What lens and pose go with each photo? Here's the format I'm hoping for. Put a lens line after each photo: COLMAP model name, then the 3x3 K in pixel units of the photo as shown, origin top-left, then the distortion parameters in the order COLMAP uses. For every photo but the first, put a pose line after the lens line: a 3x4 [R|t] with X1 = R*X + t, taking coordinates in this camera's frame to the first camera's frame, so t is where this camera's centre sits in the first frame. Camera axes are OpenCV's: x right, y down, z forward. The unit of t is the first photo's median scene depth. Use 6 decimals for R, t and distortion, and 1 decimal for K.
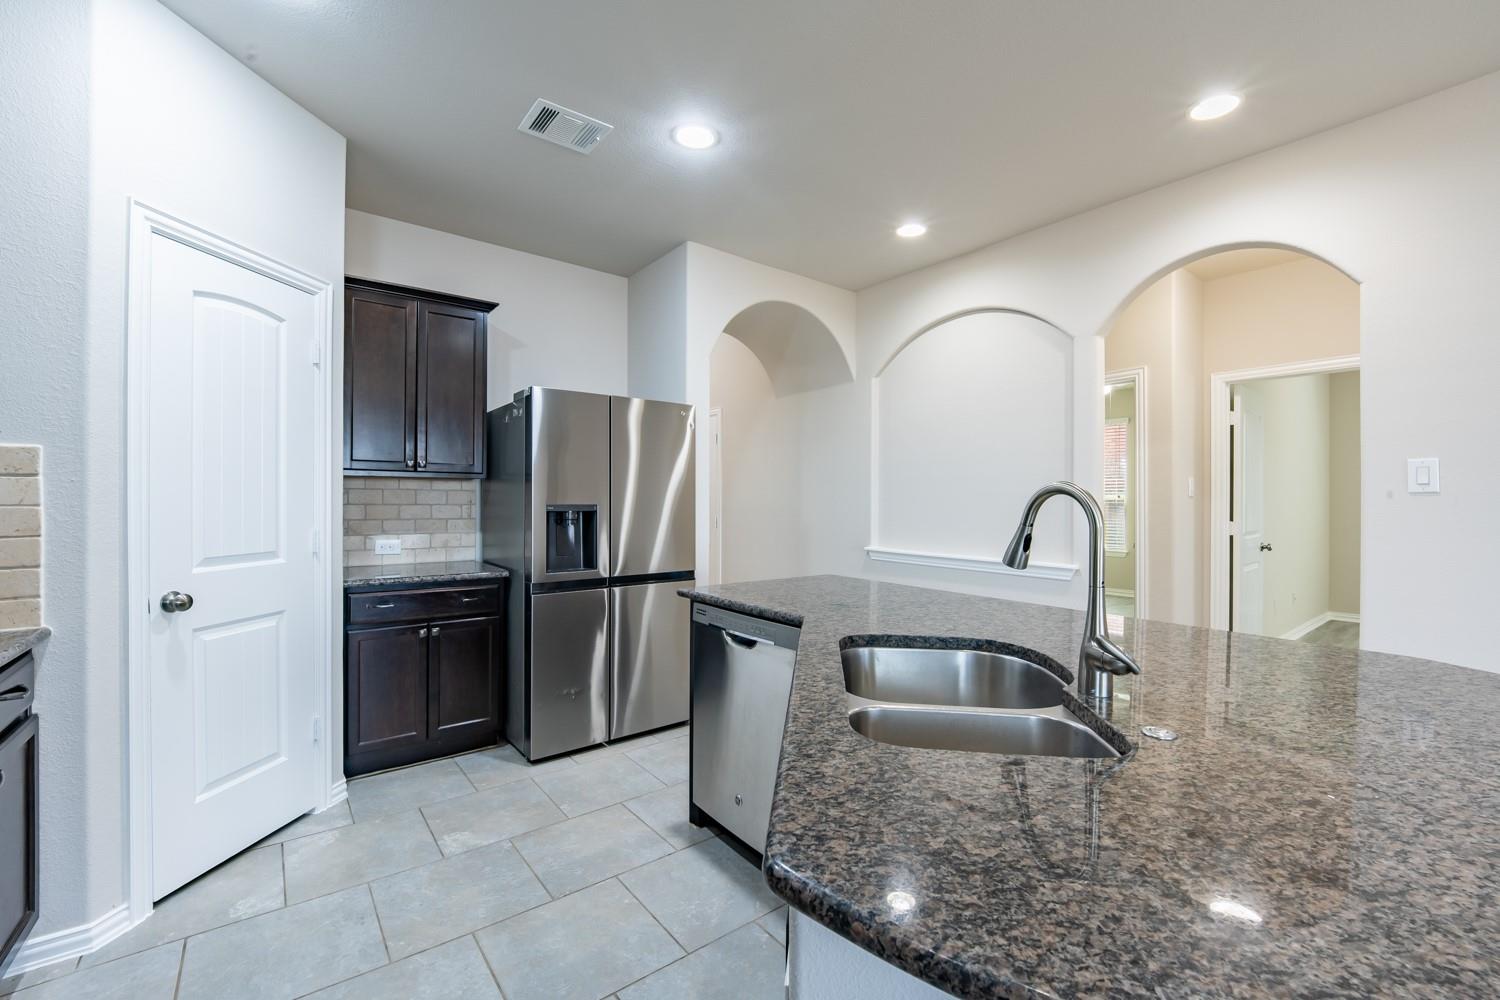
lens RADIAL K [[619.7, 0, 751.3], [0, 619.7, 499.6], [0, 0, 1]] dist [-0.001483, -0.003235]
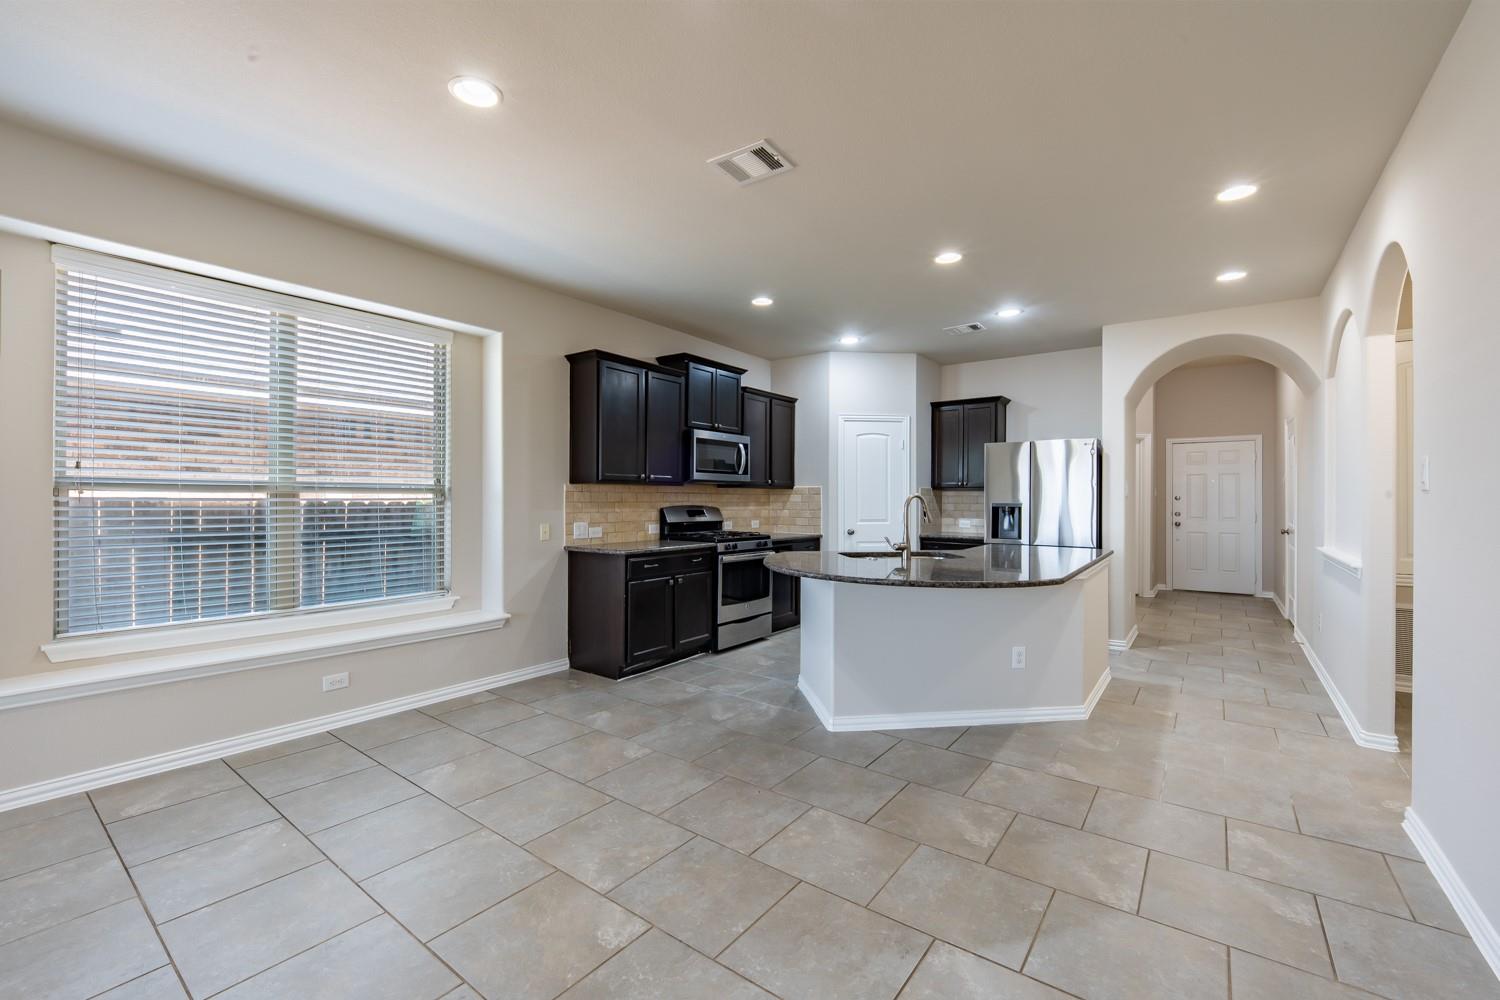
lens RADIAL K [[619.7, 0, 747.6], [0, 619.7, 501.0], [0, 0, 1]] dist [-0.001483, -0.003235]
pose [[0.262515, -0.002519, -0.964925, 1.410420], [-0.003030, 0.999990, -0.003435, 0.010689], [0.964923, 0.003826, 0.262505, -0.254334]]
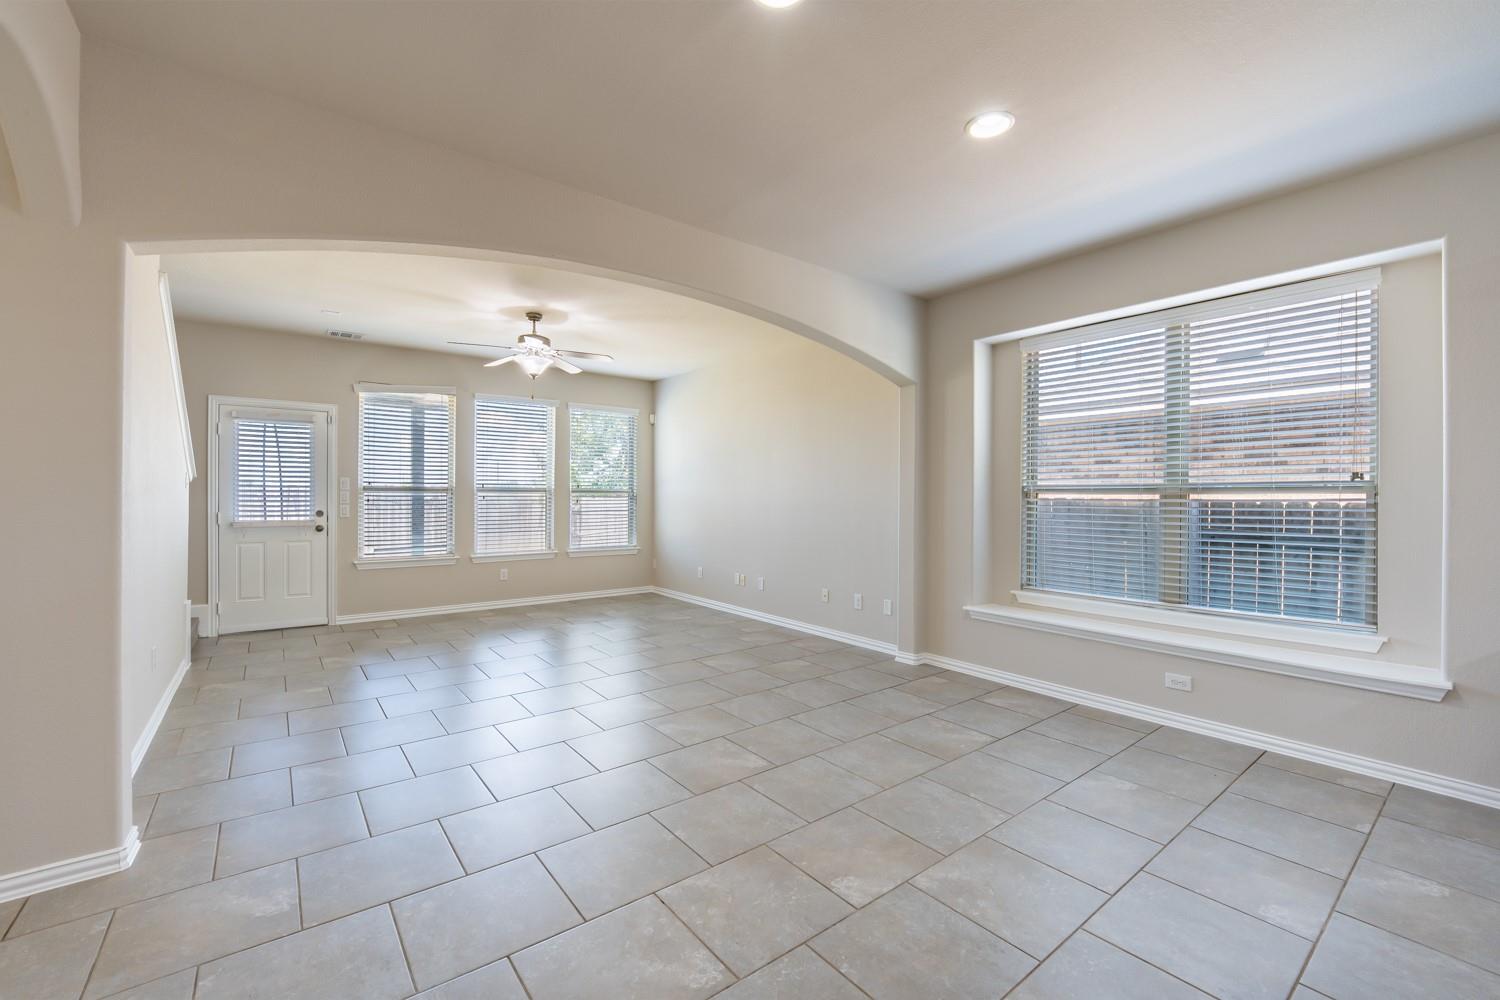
lens RADIAL K [[619.7, 0, 750.0], [0, 619.7, 499.8], [0, 0, 1]] dist [-0.001483, -0.003235]
pose [[-0.999975, -0.006760, -0.002210, 0.883438], [-0.006764, 0.999975, 0.001946, 0.008844], [0.002197, 0.001961, -0.999996, 0.487470]]
